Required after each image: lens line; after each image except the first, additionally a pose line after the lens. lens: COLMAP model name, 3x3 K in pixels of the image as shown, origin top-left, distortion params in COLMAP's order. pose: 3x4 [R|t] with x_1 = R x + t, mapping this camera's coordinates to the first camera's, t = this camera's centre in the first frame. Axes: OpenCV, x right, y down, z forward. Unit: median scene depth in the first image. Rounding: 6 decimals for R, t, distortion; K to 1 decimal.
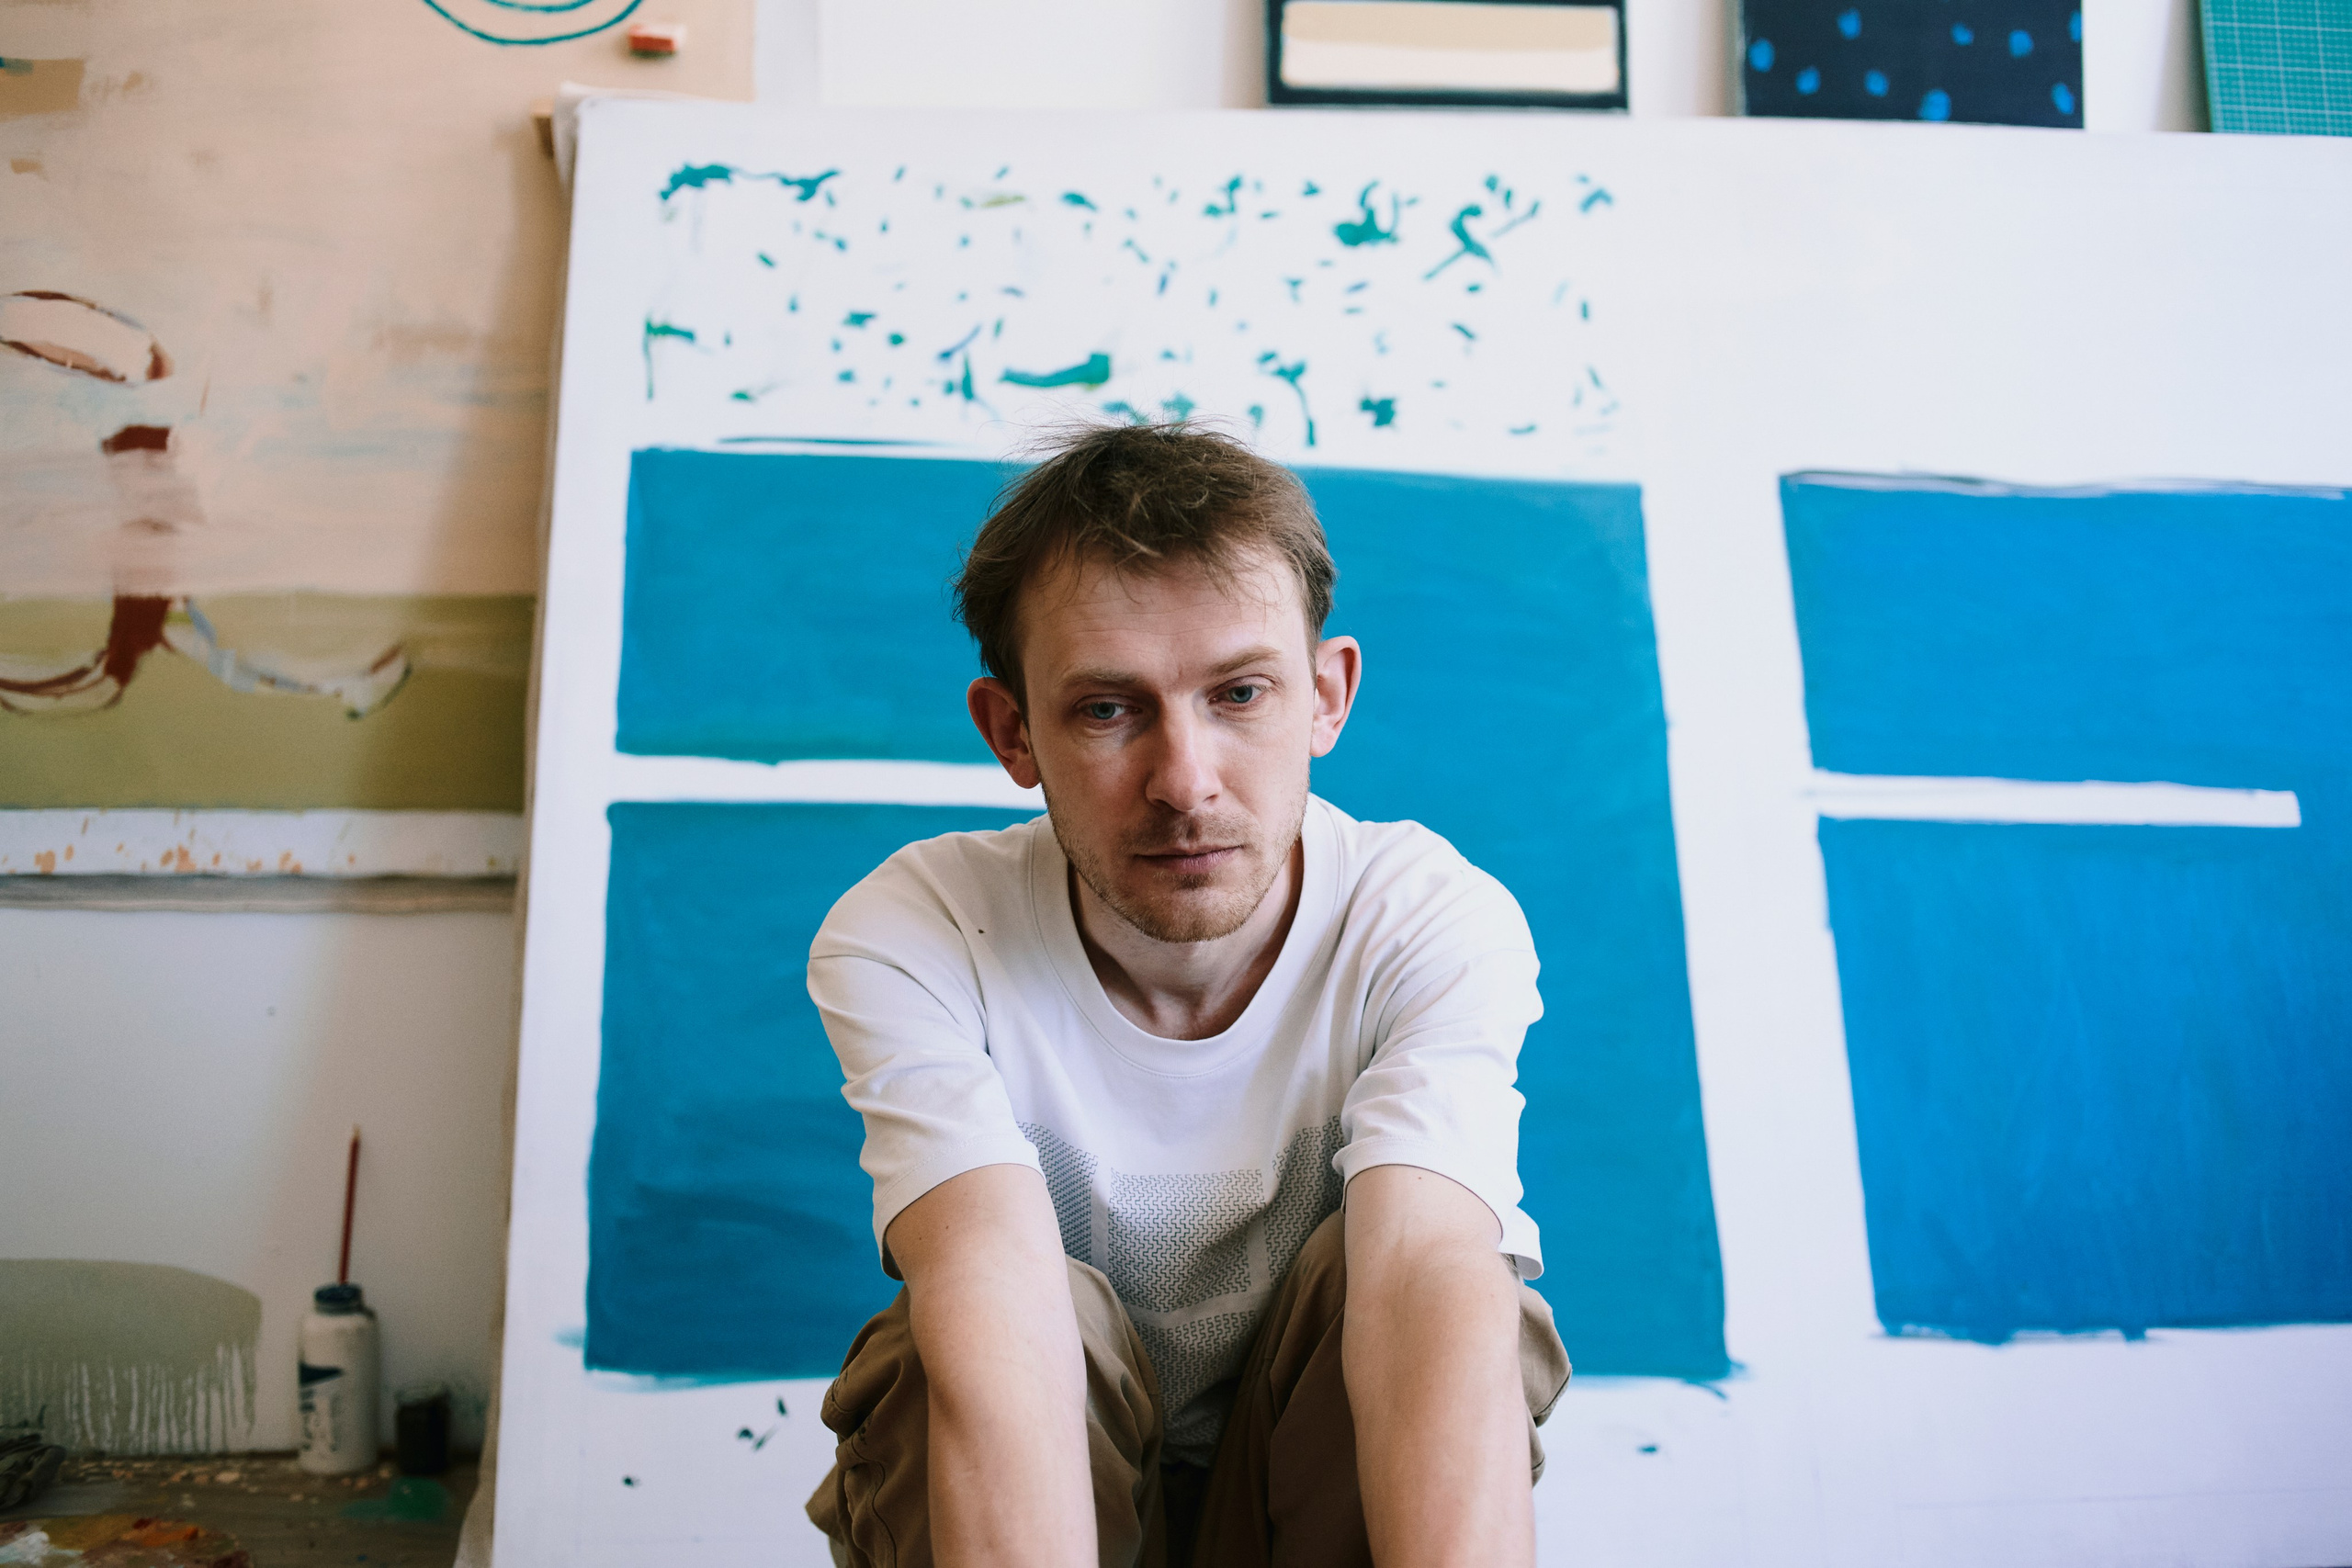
lens RADIAL K [[2354.9, 0, 1176.0], [0, 2354.9, 784.0], [0, 0, 1]] dist [-0.095419, 0.121094]
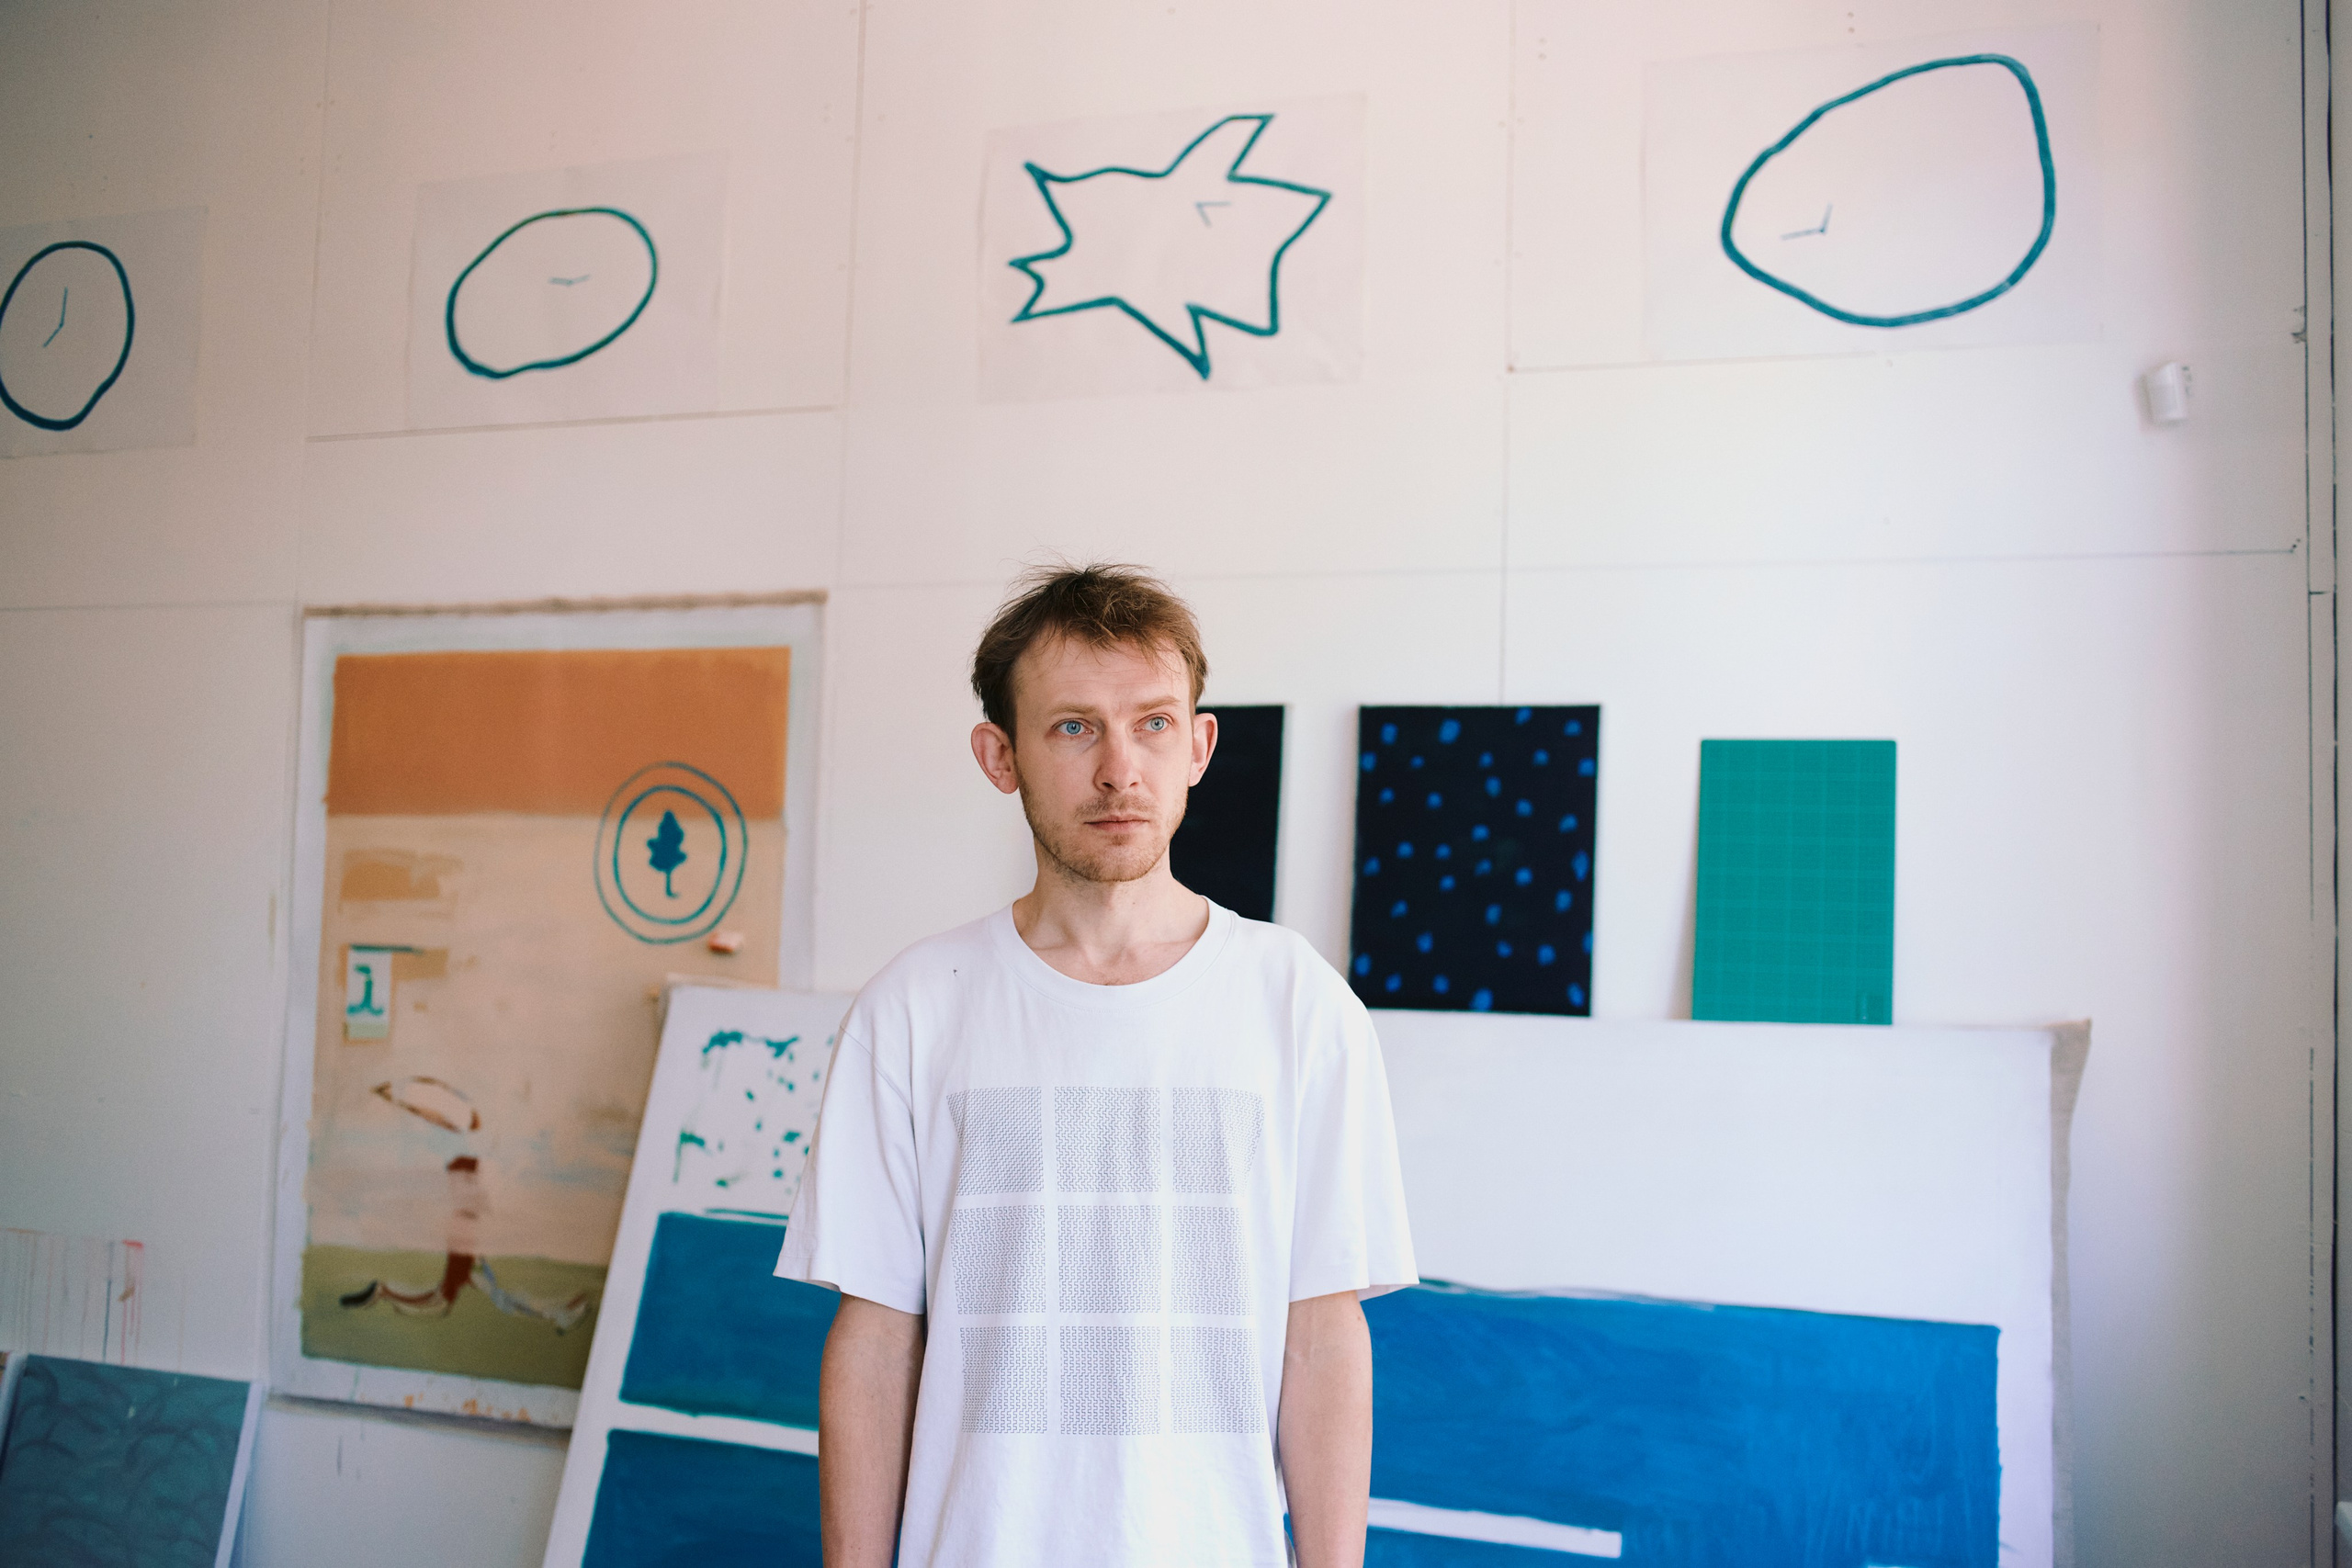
lens RADIAL K [[2354.9, 0, 1176.0], [0, 2354.9, 784.0], [0, 0, 1]] dist [-0.095419, 0.121094]
pose [[0.915903, -0.002462, -0.401393, 0.775304], [-0.034918, 0.995702, -0.085783, -0.308898], [0.399879, 0.092585, 0.911880, -0.435587]]
